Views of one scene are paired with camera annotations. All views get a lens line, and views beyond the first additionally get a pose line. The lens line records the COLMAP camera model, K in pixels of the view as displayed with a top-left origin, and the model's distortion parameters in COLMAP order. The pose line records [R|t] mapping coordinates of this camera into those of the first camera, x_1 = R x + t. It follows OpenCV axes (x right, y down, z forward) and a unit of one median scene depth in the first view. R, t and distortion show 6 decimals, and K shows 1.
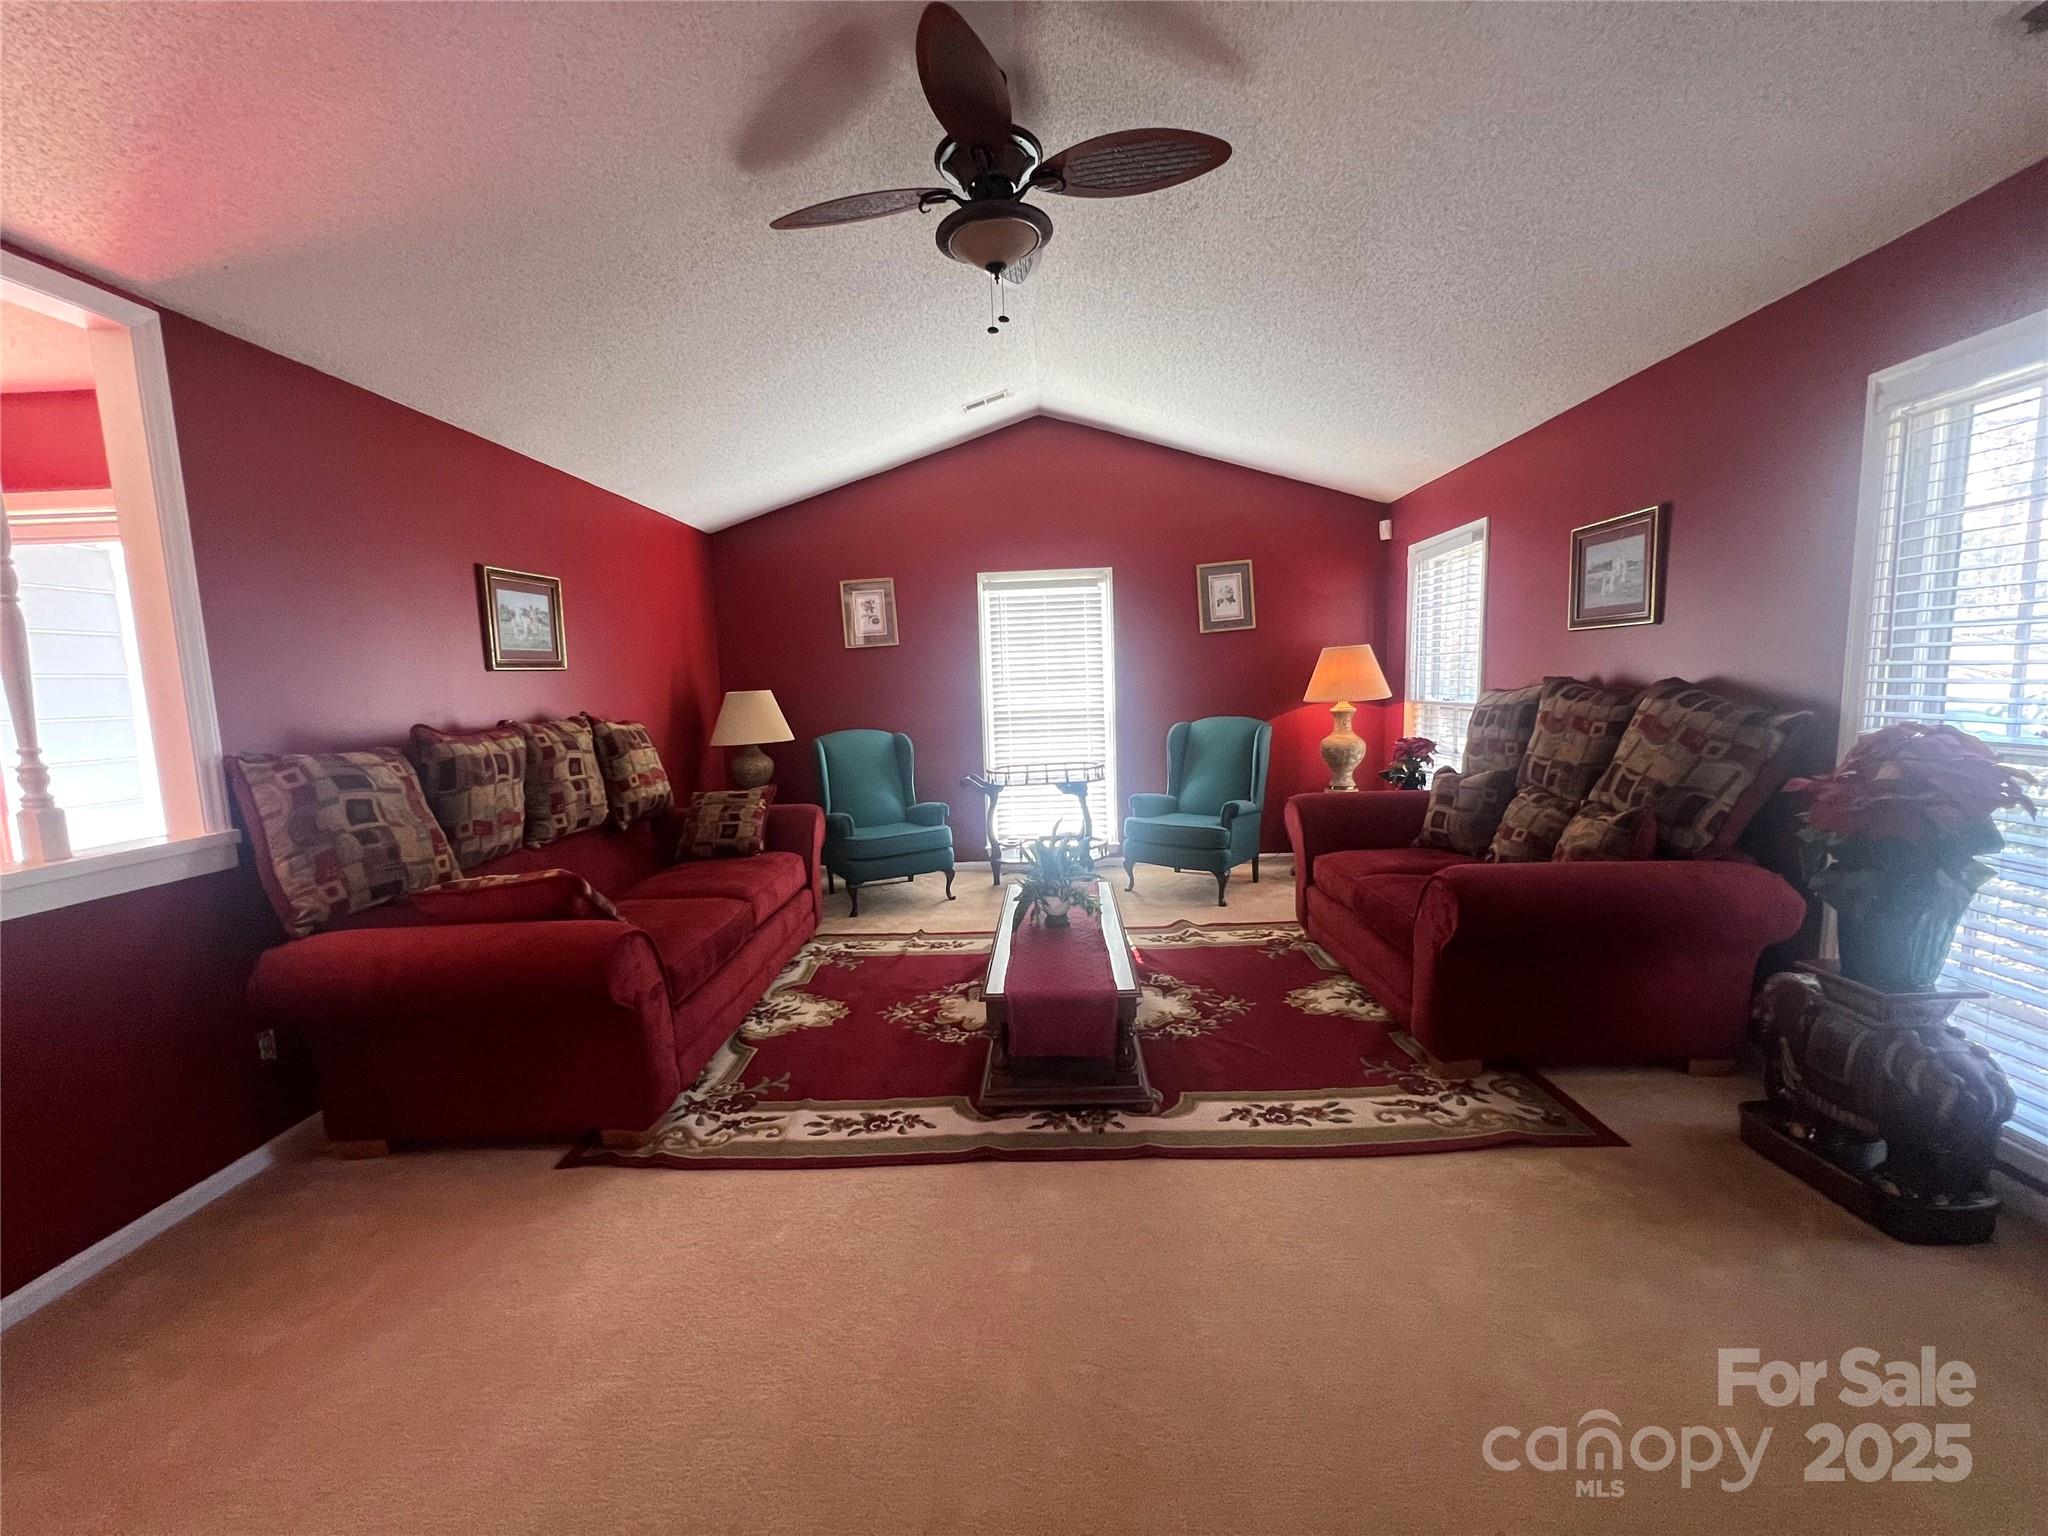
lens RADIAL K [[817.2, 0, 1024.0], [0, 817.2, 768.0], [0, 0, 1]] dist [-0.000627, -0.000143]
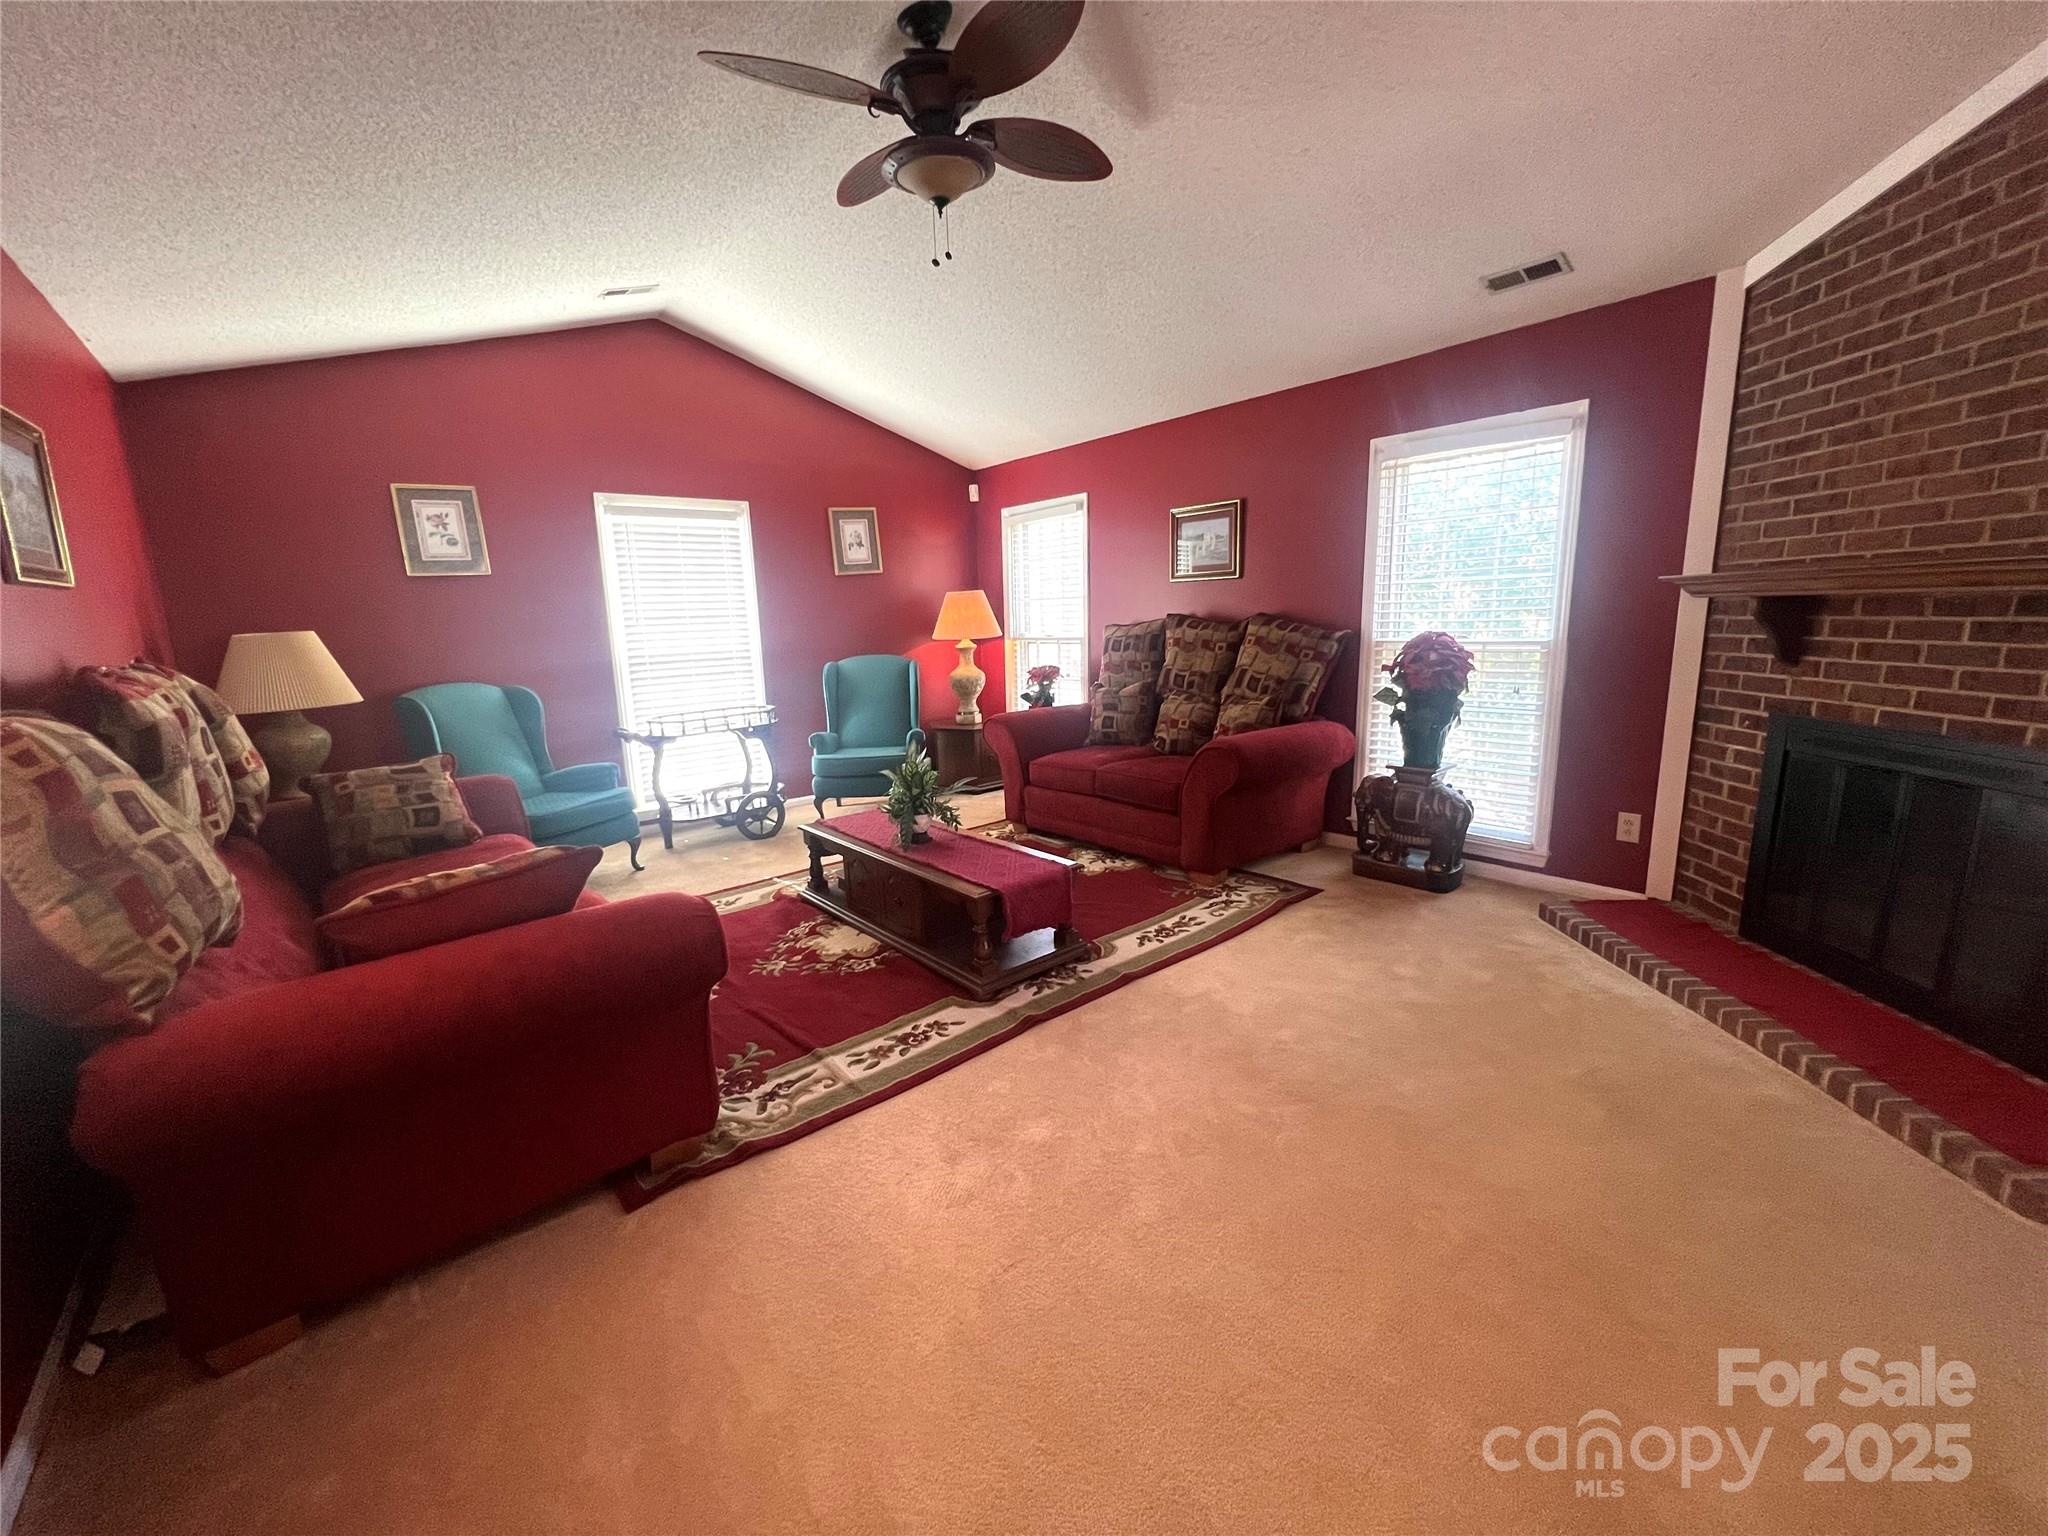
lens RADIAL K [[817.2, 0, 1024.0], [0, 817.2, 768.0], [0, 0, 1]] dist [-0.000627, -0.000143]
pose [[0.742417, -0.113661, 0.660226, -0.548170], [0.078281, 0.993470, 0.083004, 0.018106], [-0.665349, -0.009941, 0.746467, 0.112425]]
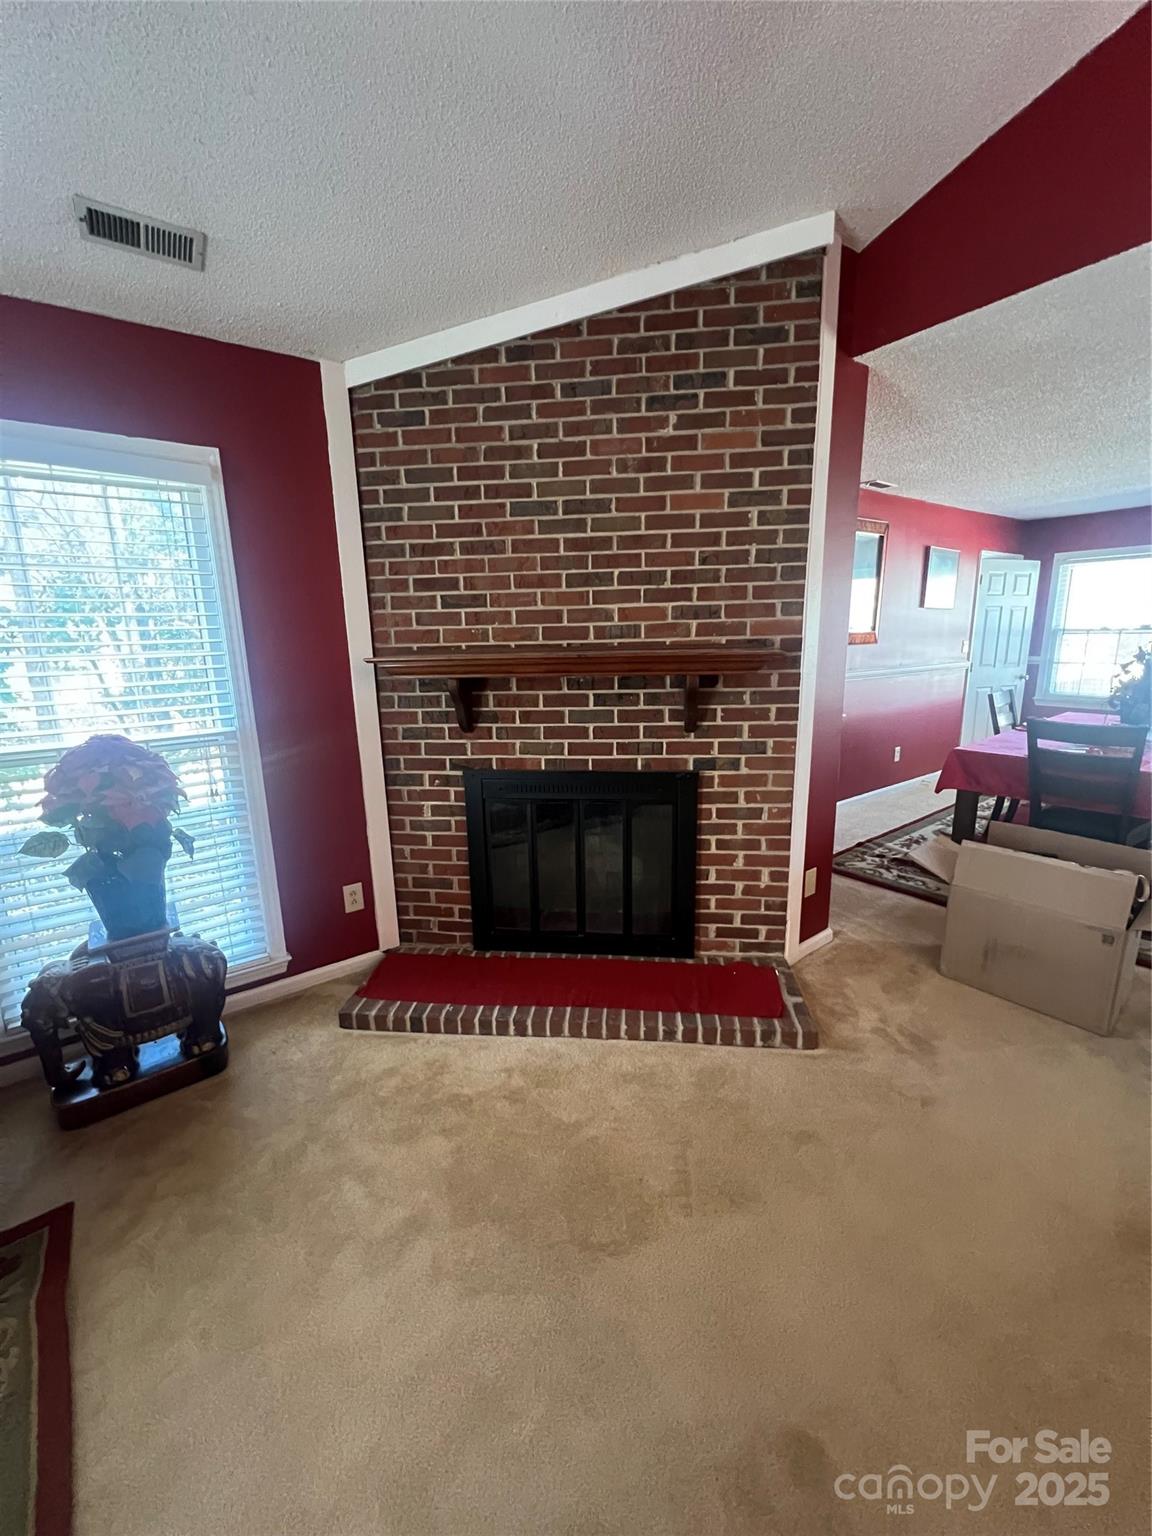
lens RADIAL K [[612.9, 0, 576.0], [0, 612.9, 768.0], [0, 0, 1]] dist [-0.000627, -0.000143]
pose [[-0.614857, -0.122614, 0.779048, -0.075741], [0.126753, 0.959633, 0.251075, -0.090677], [-0.778386, 0.253122, -0.574495, 0.576139]]
